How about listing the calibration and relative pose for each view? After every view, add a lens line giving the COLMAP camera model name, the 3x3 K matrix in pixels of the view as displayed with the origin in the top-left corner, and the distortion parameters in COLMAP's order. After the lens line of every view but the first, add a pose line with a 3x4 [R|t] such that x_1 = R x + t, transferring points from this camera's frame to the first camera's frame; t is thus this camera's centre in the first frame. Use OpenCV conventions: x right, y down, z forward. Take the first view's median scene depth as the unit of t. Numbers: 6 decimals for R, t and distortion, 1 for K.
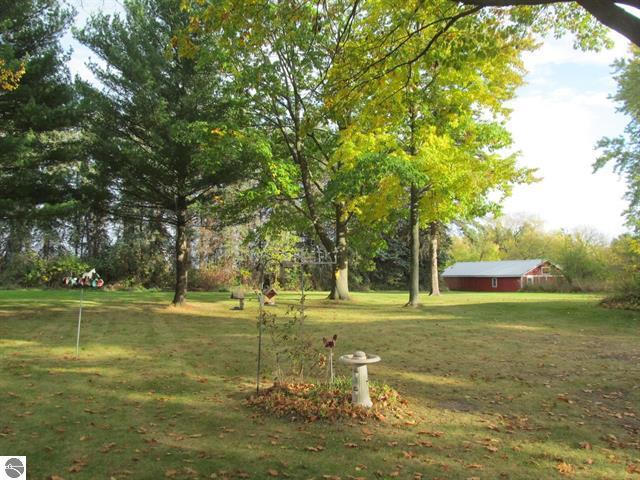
lens RADIAL K [[516.7, 0, 320.0], [0, 516.7, 240.0], [0, 0, 1]] dist [-0.010222, -0.000886]
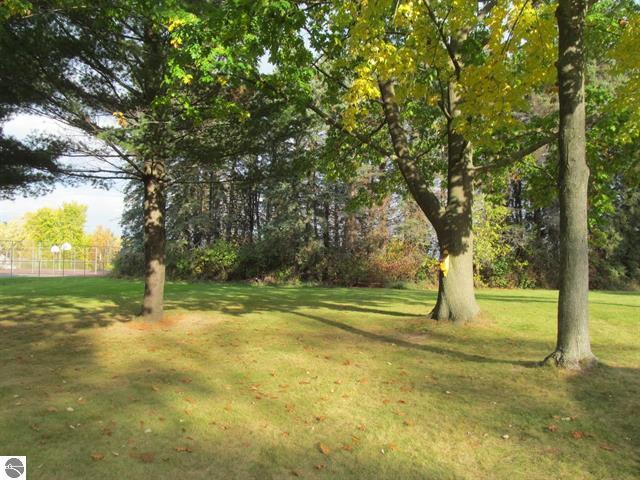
lens RADIAL K [[516.7, 0, 320.0], [0, 516.7, 240.0], [0, 0, 1]] dist [-0.010222, -0.000886]
pose [[0.837565, -0.030899, -0.545463, 0.191576], [0.043174, 0.999020, 0.009702, 0.033573], [0.544629, -0.031676, 0.838079, 0.545276]]
